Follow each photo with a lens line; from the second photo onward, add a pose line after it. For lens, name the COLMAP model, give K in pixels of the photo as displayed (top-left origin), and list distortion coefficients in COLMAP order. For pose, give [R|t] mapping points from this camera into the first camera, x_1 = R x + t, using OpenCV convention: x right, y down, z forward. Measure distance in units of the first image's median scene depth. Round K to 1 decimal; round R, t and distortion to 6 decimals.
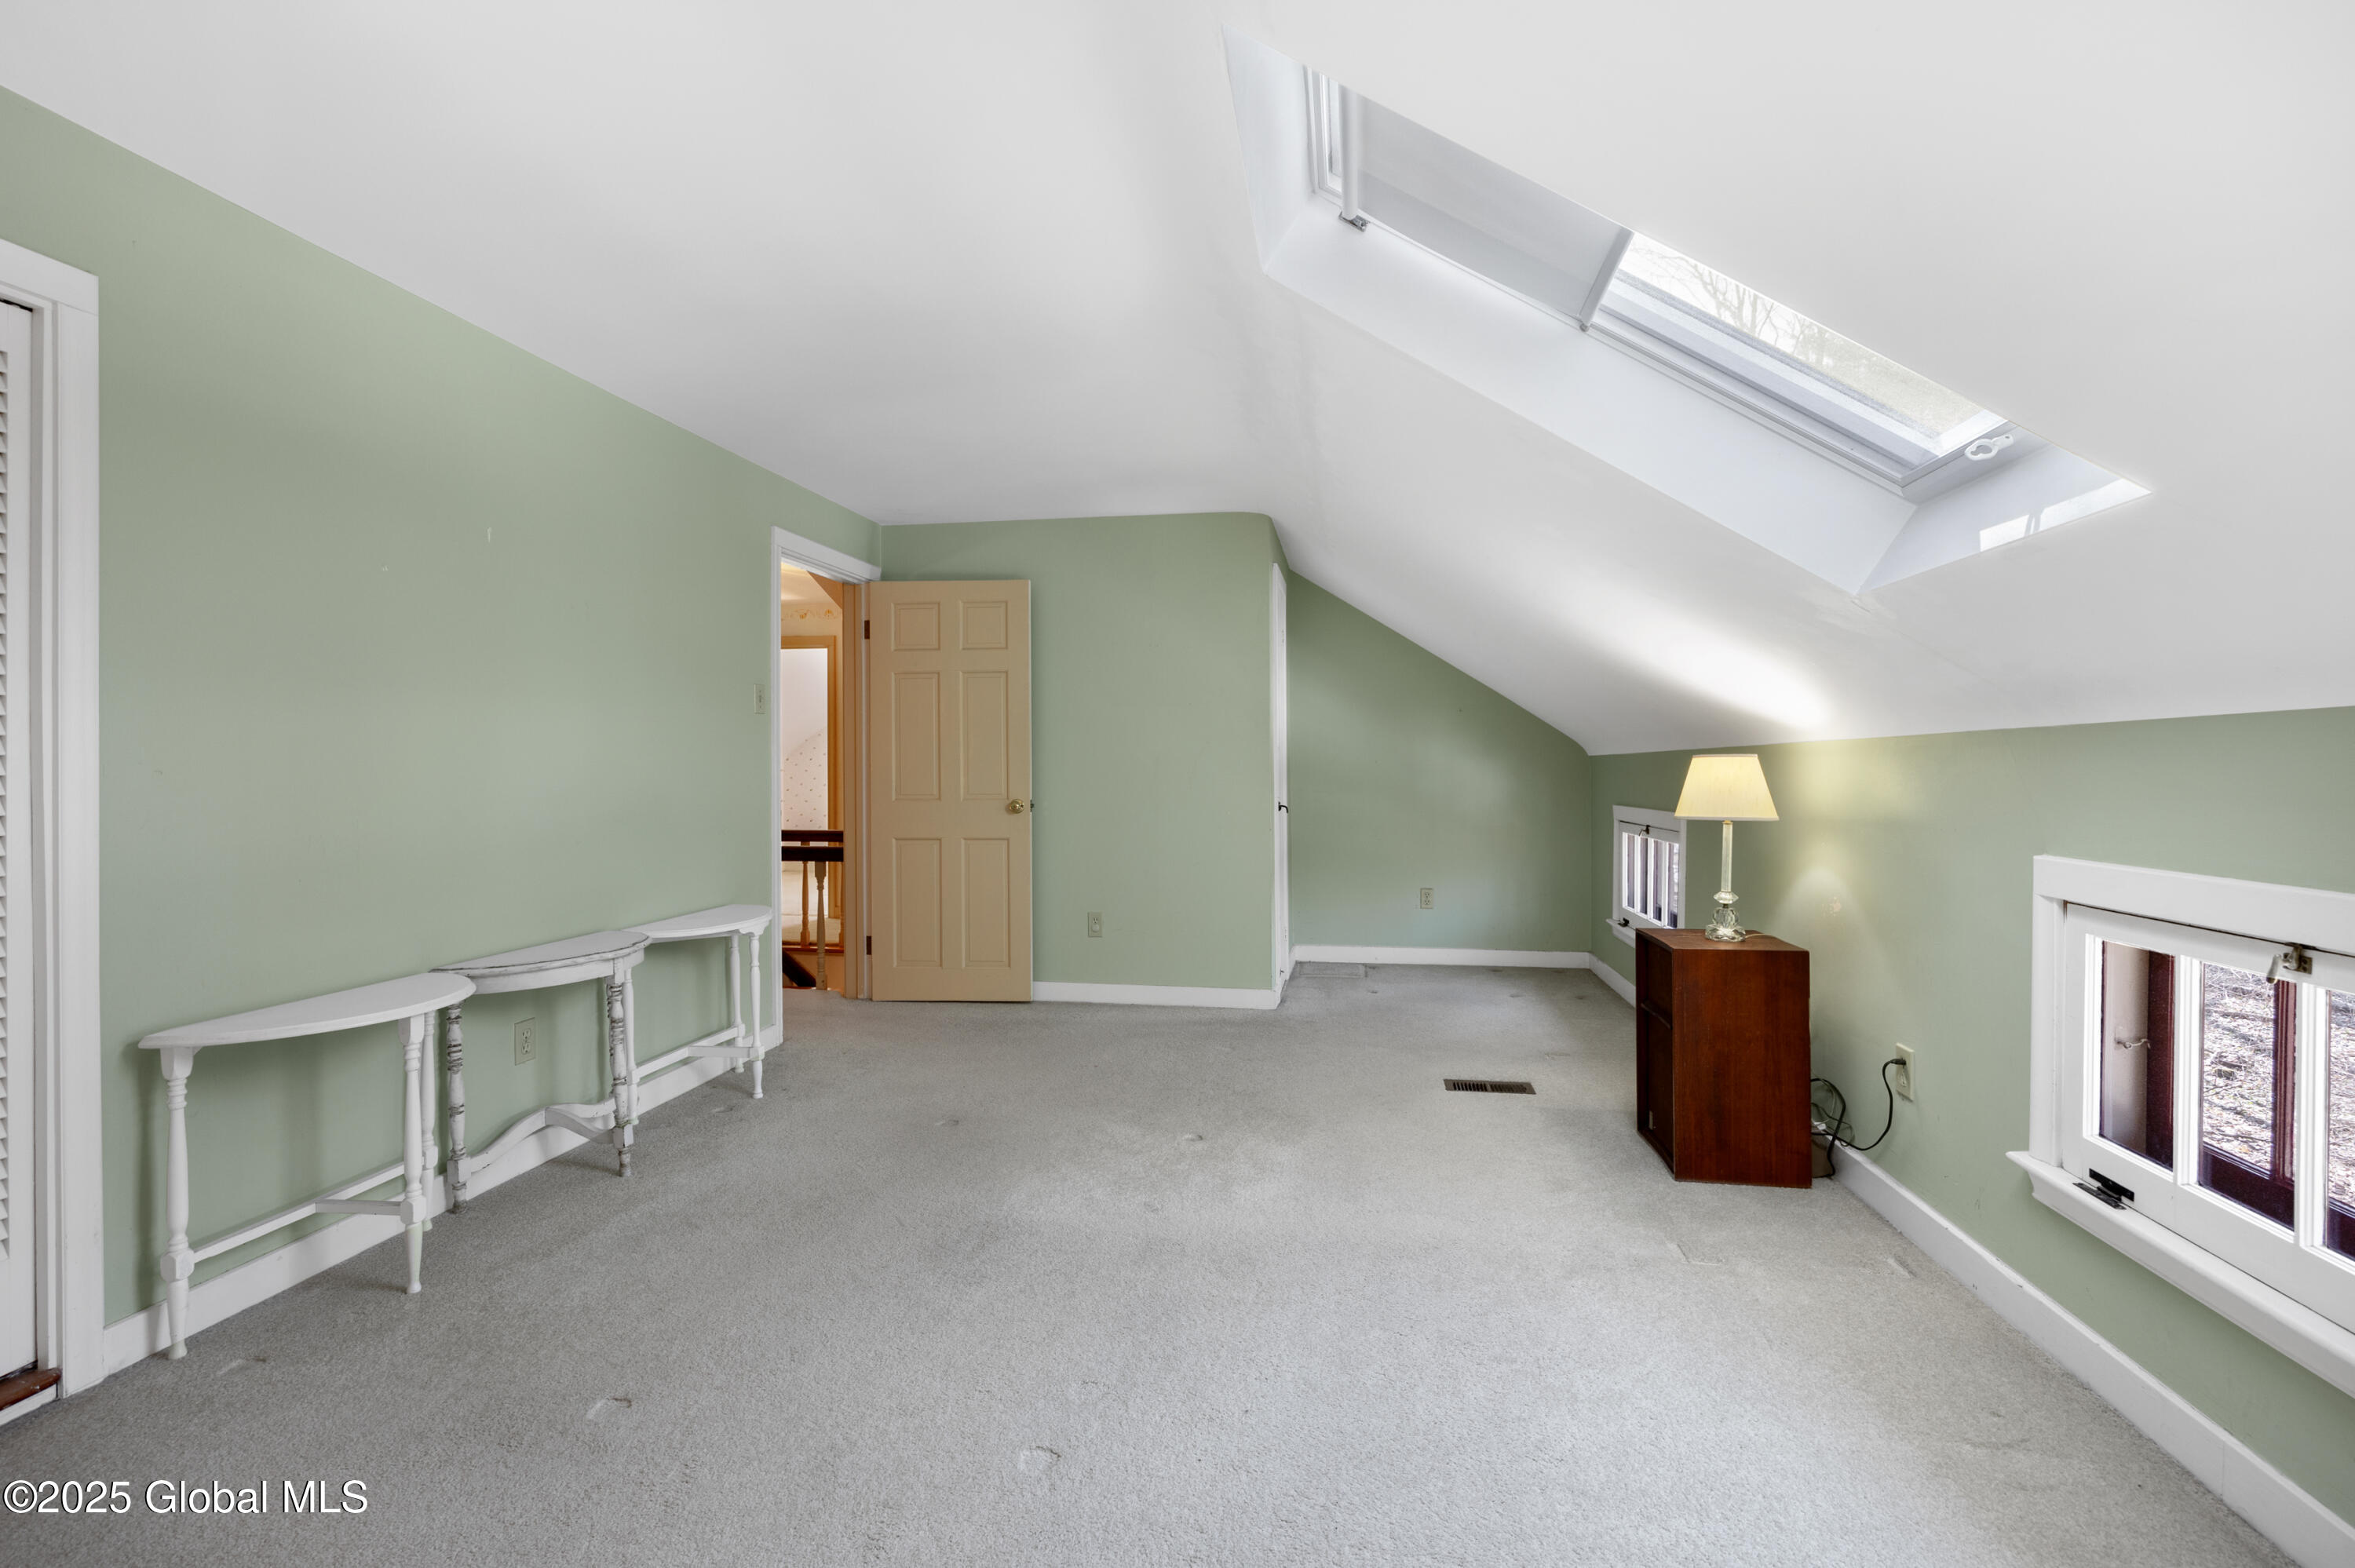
lens RADIAL K [[1037.7, 0, 1177.9], [0, 1037.7, 762.0], [0, 0, 1]] dist [-0.001381, -0.000179]
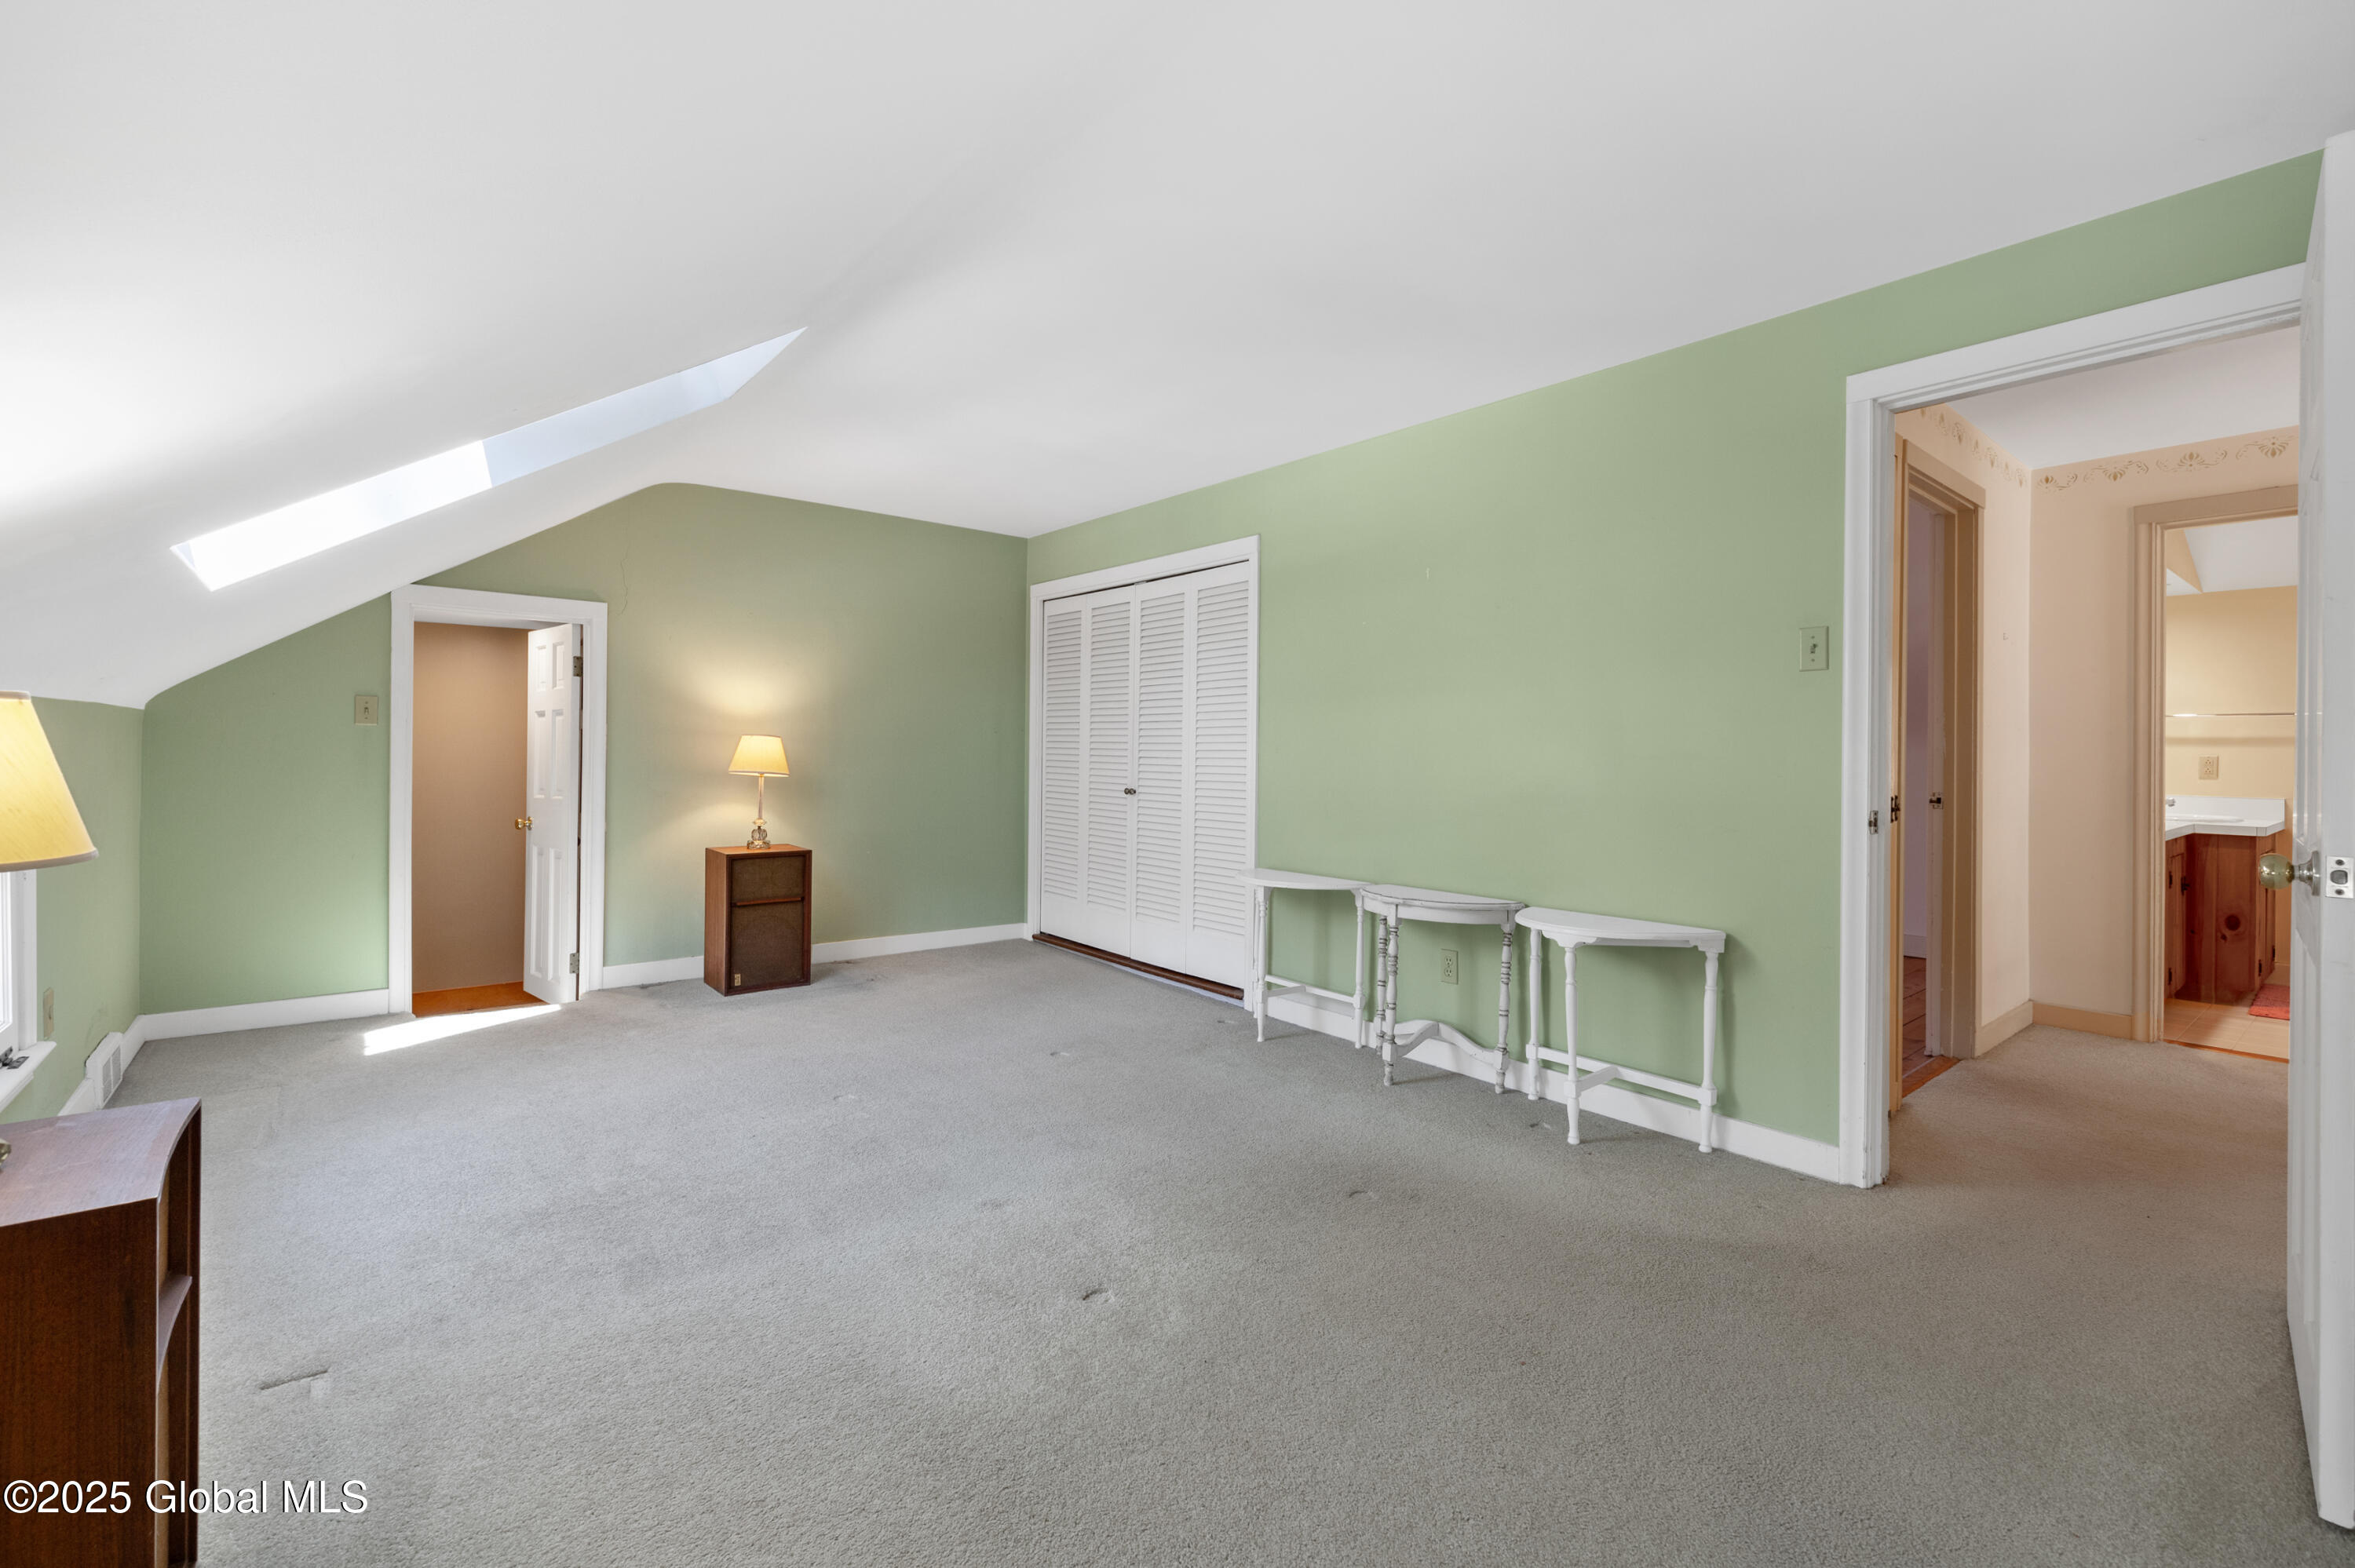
lens RADIAL K [[1037.7, 0, 1177.9], [0, 1037.7, 762.0], [0, 0, 1]] dist [-0.001381, -0.000179]
pose [[-0.672814, -0.004480, -0.739798, 0.741500], [-0.009551, 0.999951, 0.002631, 0.034498], [0.739750, 0.008836, -0.672824, 2.307562]]
